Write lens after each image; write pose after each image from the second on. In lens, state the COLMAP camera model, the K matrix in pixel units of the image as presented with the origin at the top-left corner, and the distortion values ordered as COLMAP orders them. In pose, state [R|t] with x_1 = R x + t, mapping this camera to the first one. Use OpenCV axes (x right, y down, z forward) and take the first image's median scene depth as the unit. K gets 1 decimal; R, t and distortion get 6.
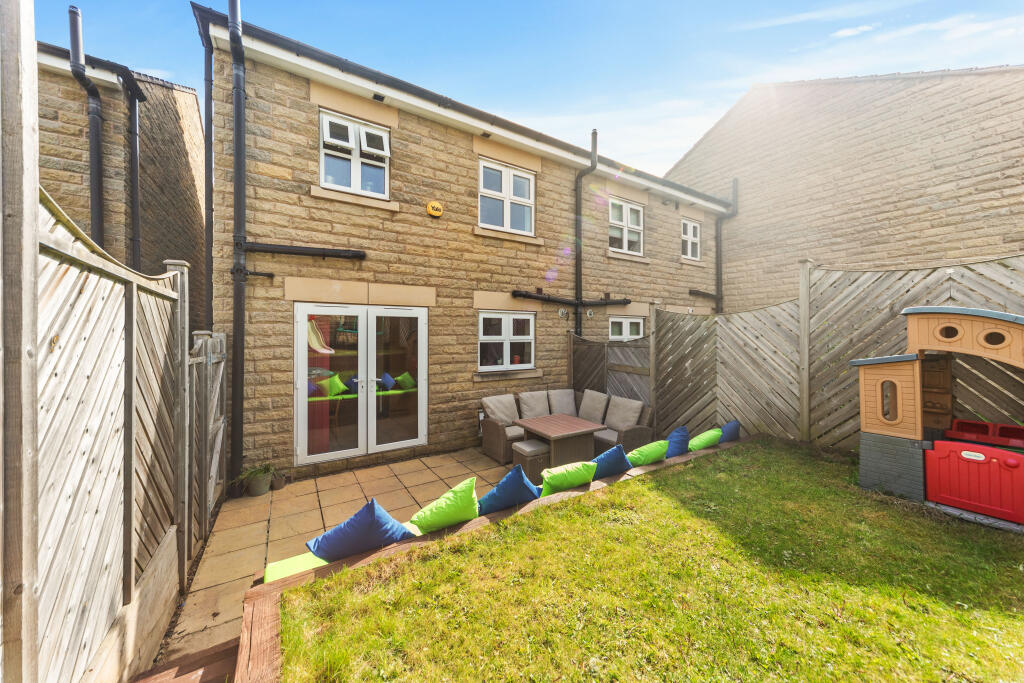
lens RADIAL K [[354.6, 0, 500.4], [0, 354.6, 331.4], [0, 0, 1]] dist [0.008739, -0.001821]
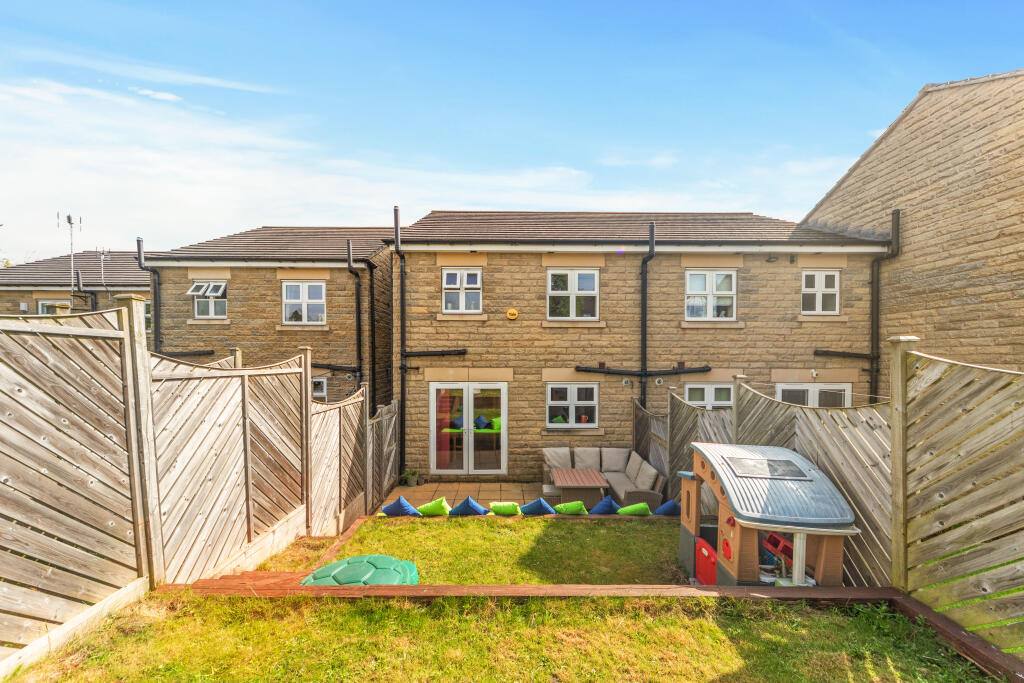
lens RADIAL K [[354.6, 0, 501.0], [0, 354.6, 358.8], [0, 0, 1]] dist [0.008739, -0.001821]
pose [[0.855419, 0.004392, -0.517918, 0.518993], [0.004641, 0.999859, 0.016145, -0.181882], [0.517916, -0.016215, 0.855278, -0.261648]]
